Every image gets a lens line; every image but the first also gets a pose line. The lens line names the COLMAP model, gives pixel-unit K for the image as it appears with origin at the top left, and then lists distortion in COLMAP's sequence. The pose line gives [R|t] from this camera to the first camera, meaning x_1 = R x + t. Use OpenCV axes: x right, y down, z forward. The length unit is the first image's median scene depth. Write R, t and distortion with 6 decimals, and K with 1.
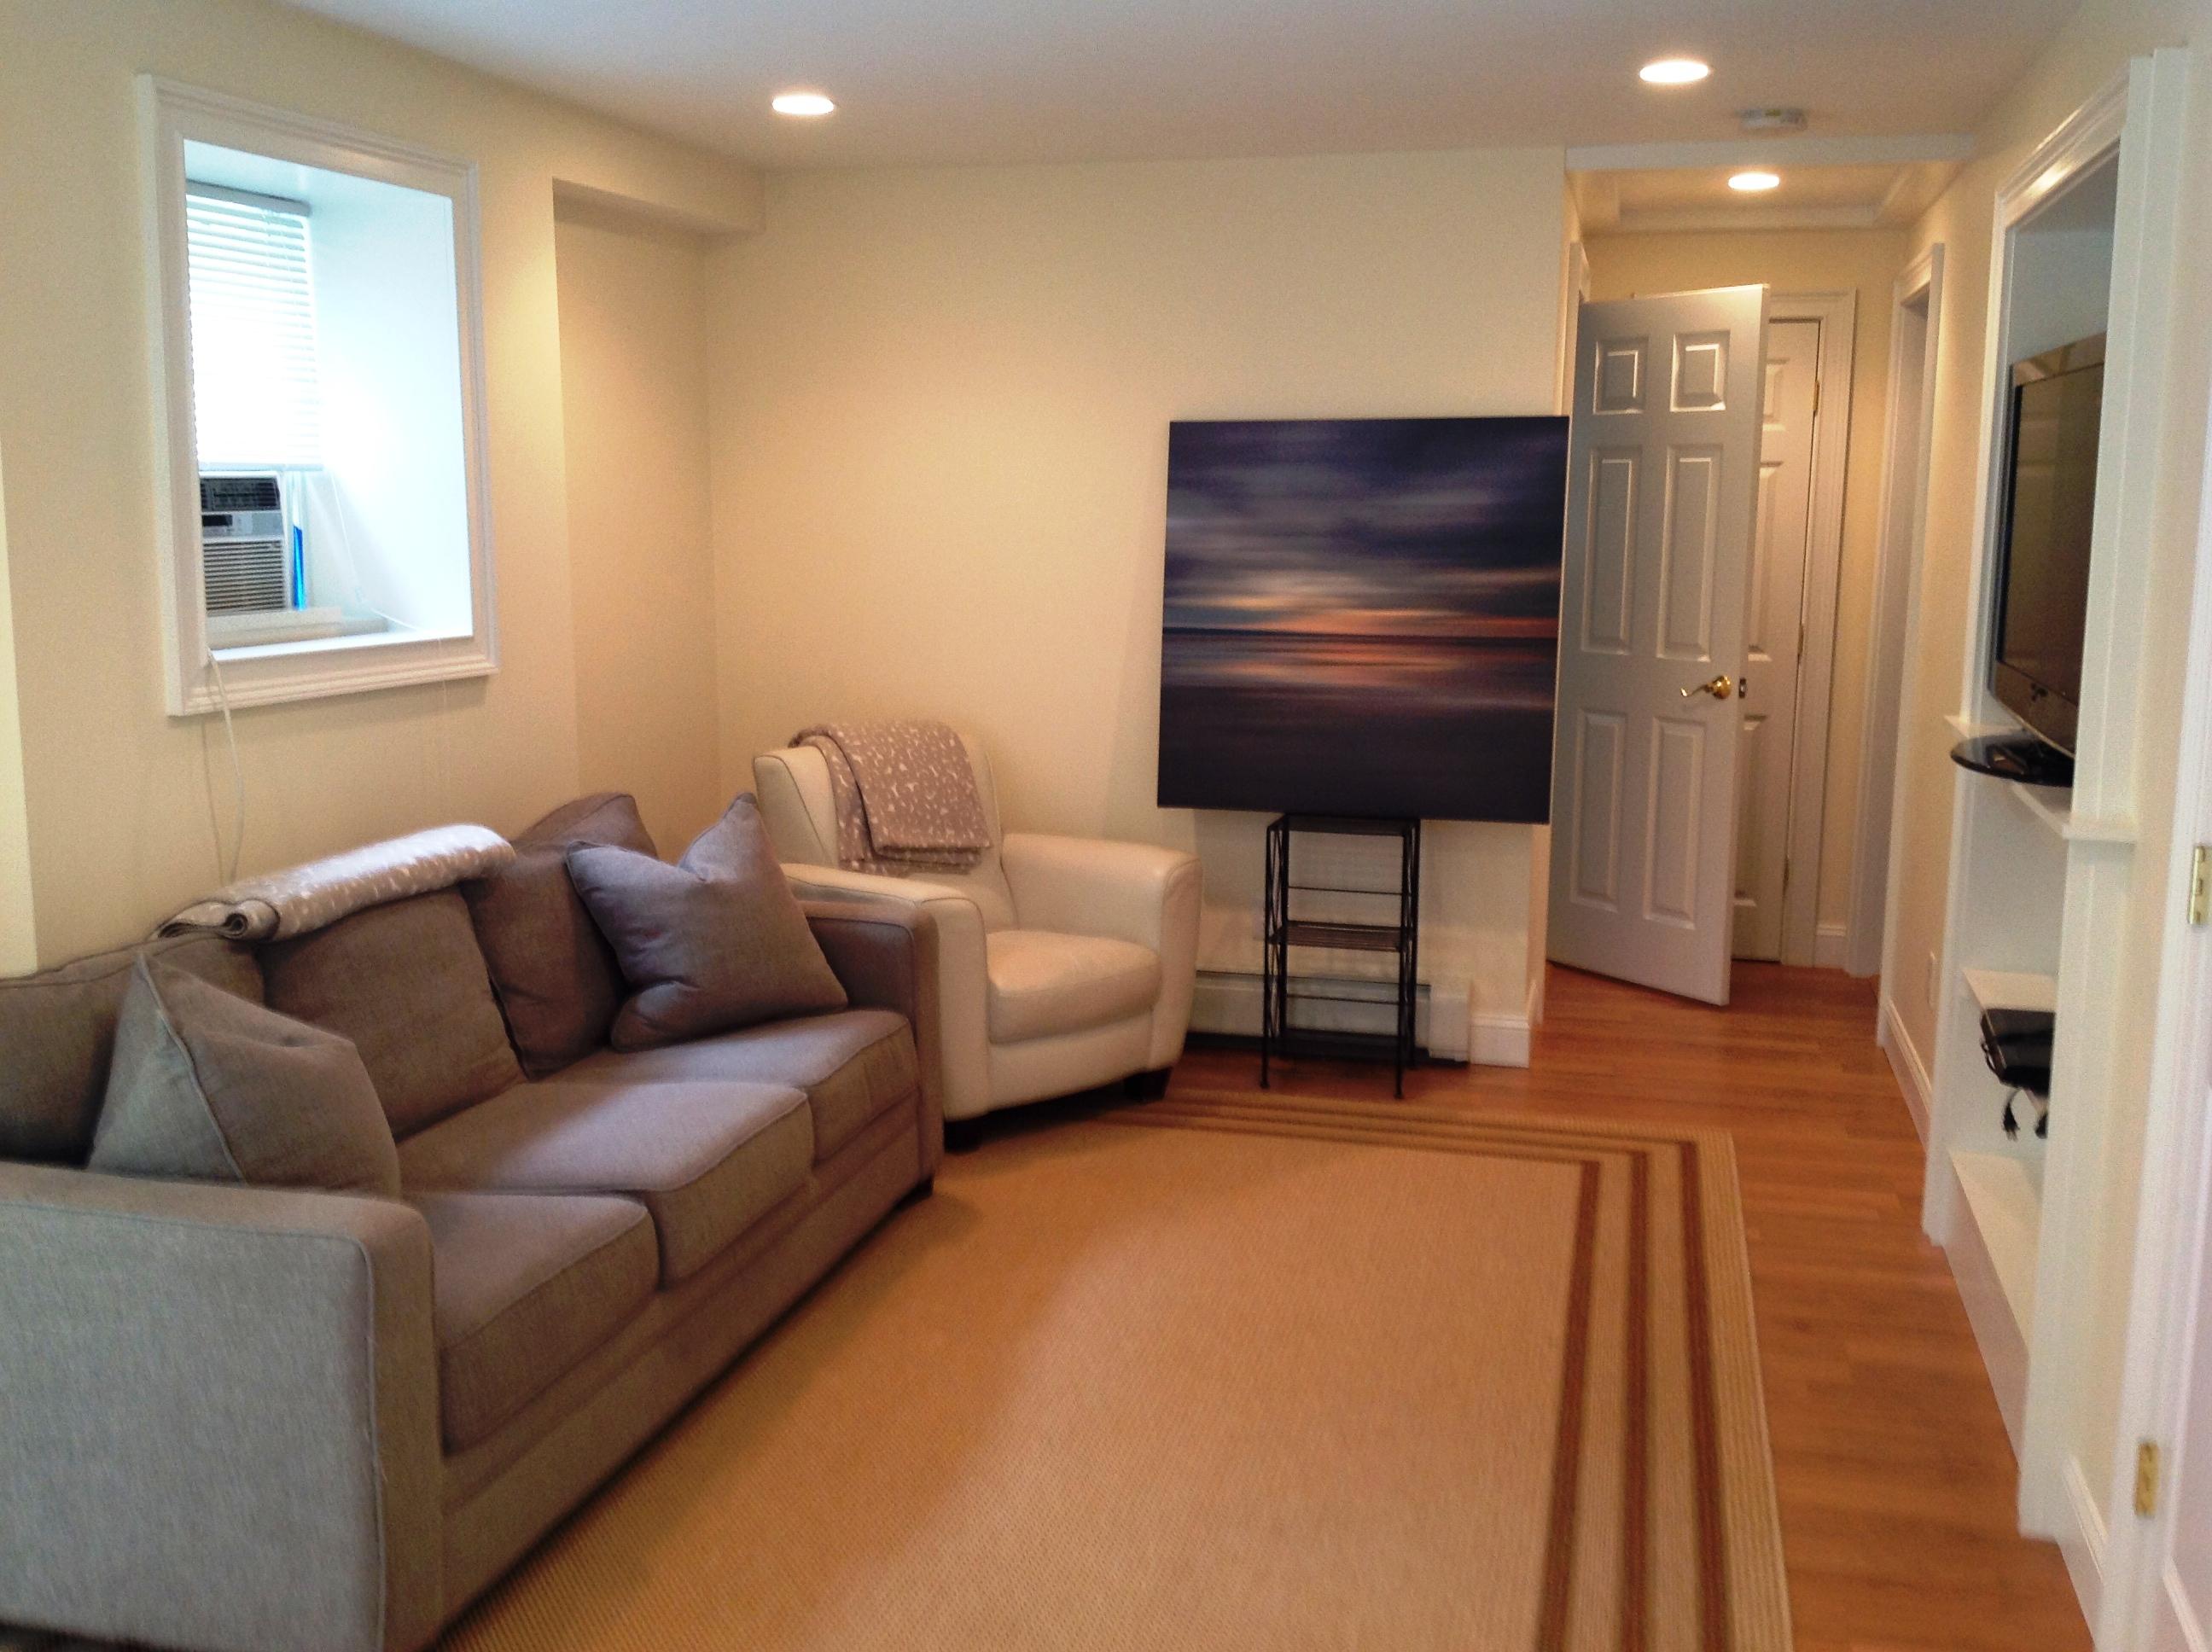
lens RADIAL K [[2051.5, 0, 1109.5], [0, 2051.5, 808.7], [0, 0, 1]] dist [0.136760, -0.301791]
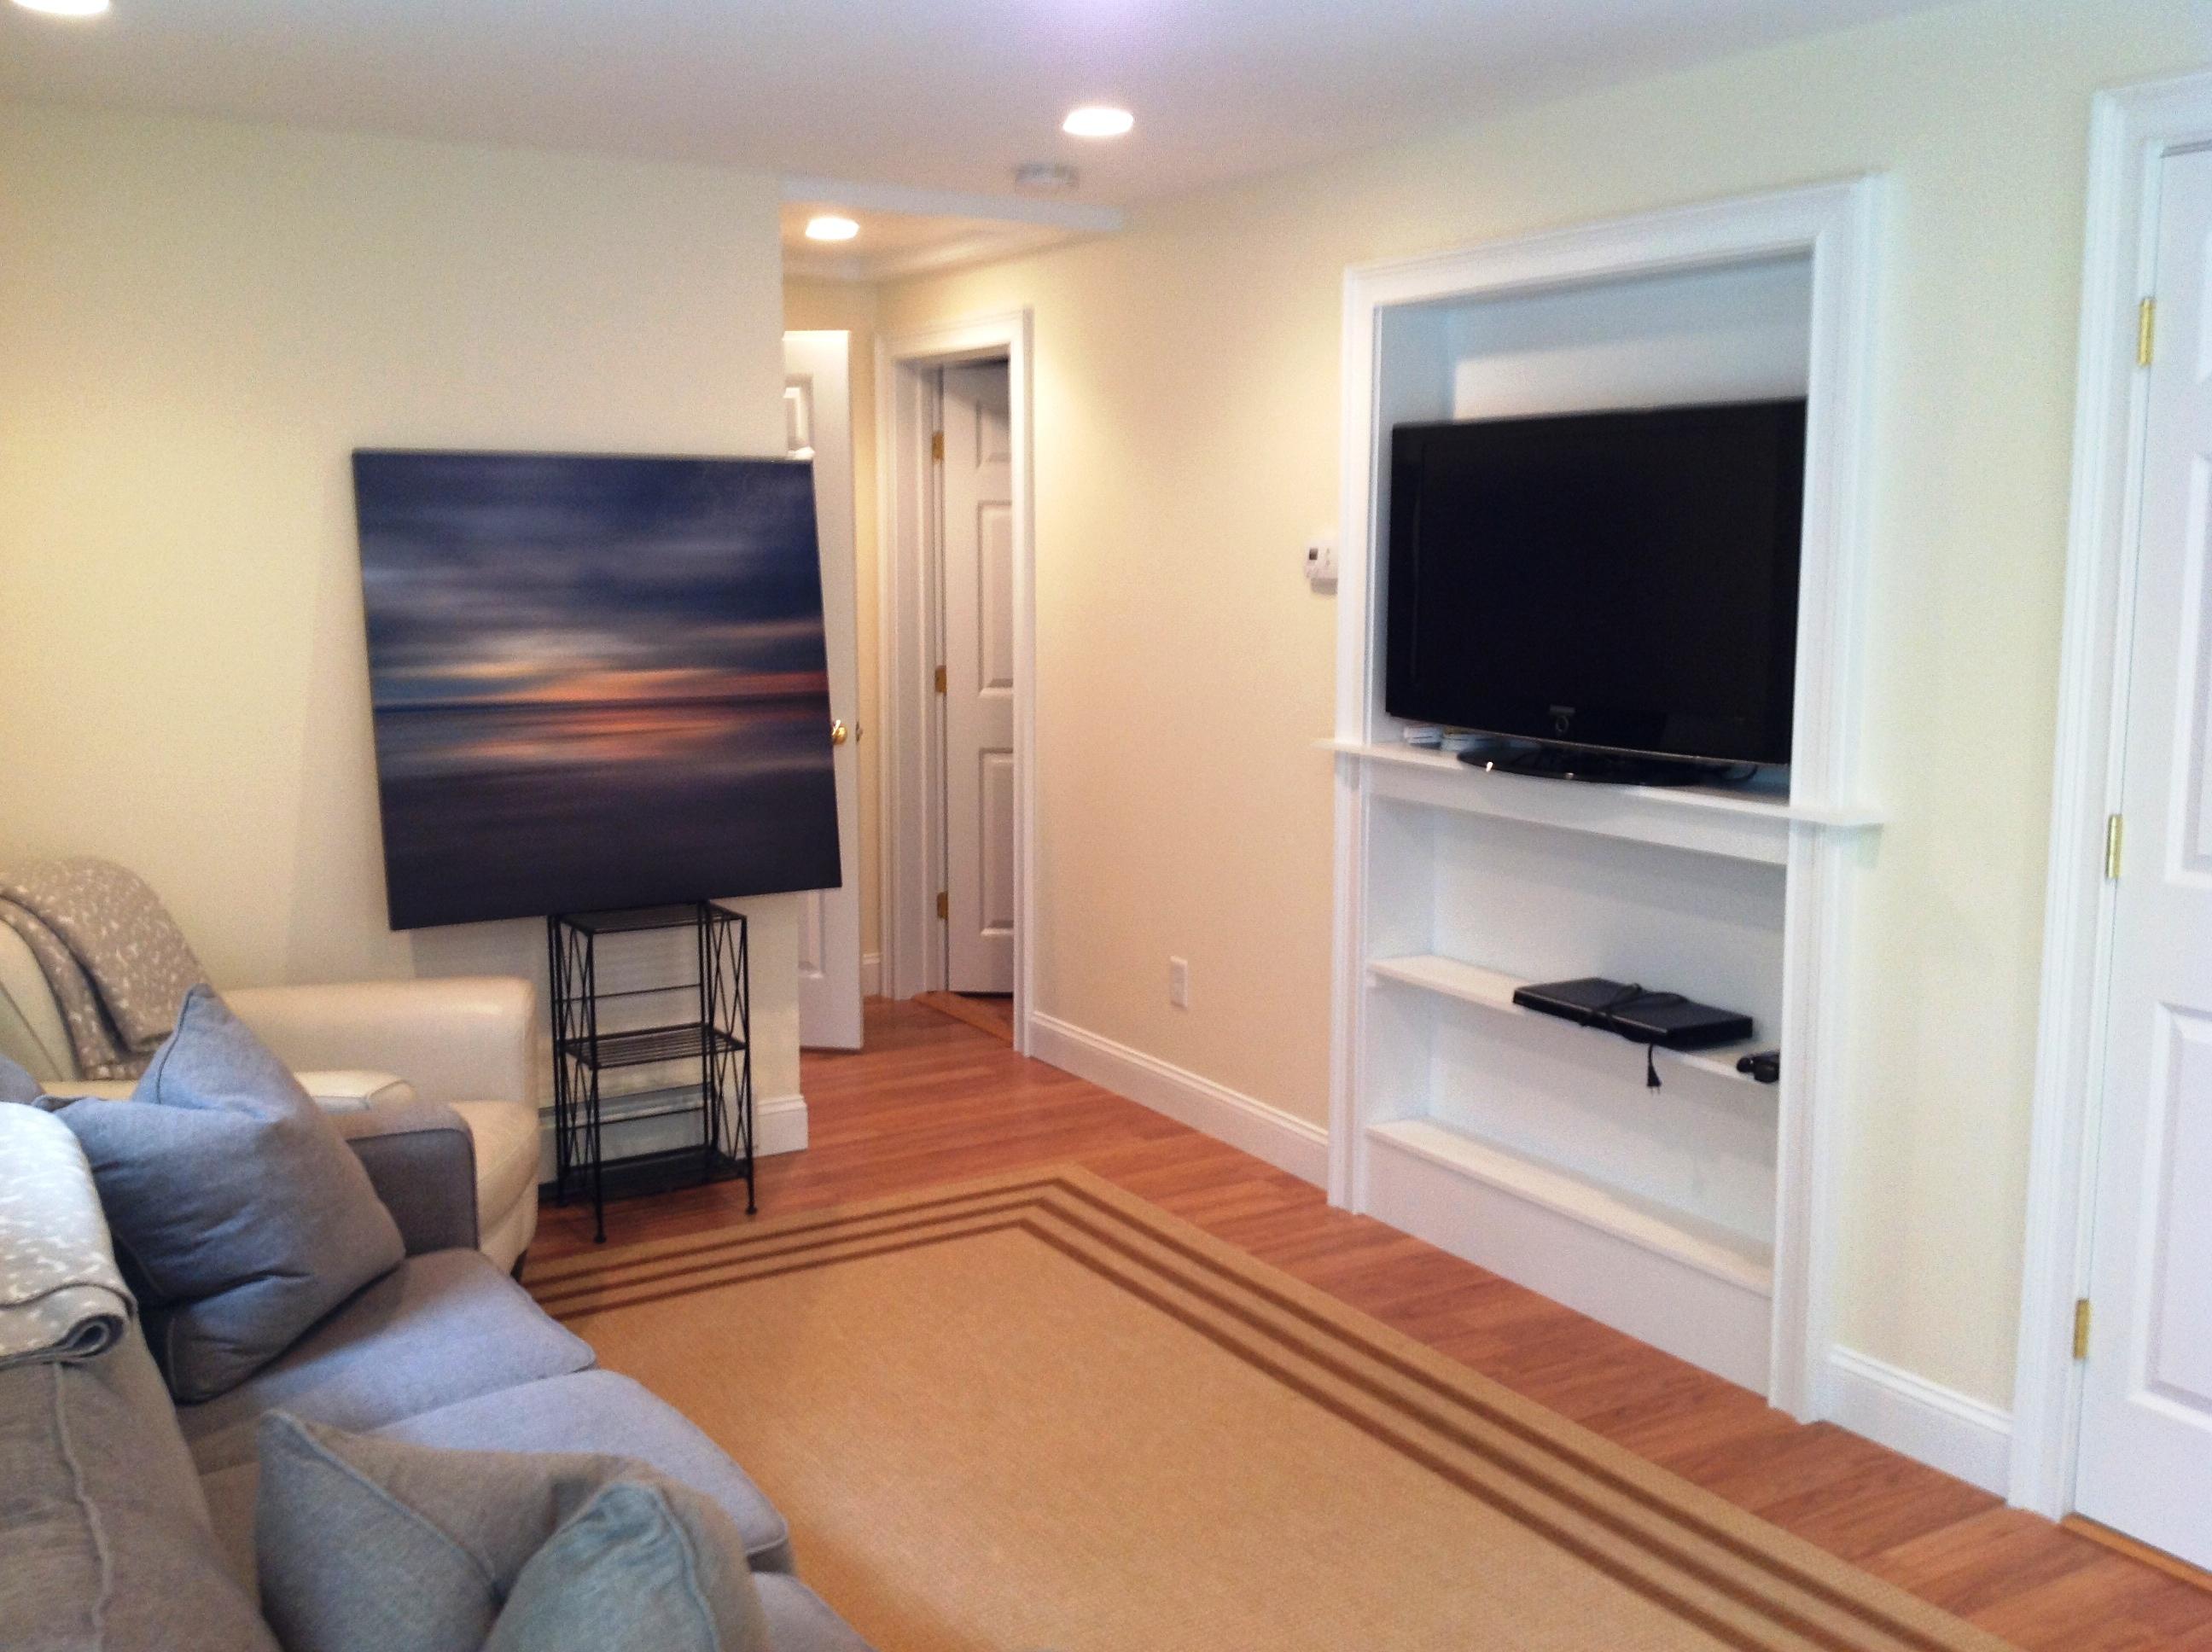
lens RADIAL K [[2051.5, 0, 1109.5], [0, 2051.5, 808.7], [0, 0, 1]] dist [0.136760, -0.301791]
pose [[0.696502, -0.100286, 0.710512, -0.361035], [0.112737, 0.993182, 0.029670, -0.041860], [-0.708643, 0.059435, 0.703059, 0.240519]]
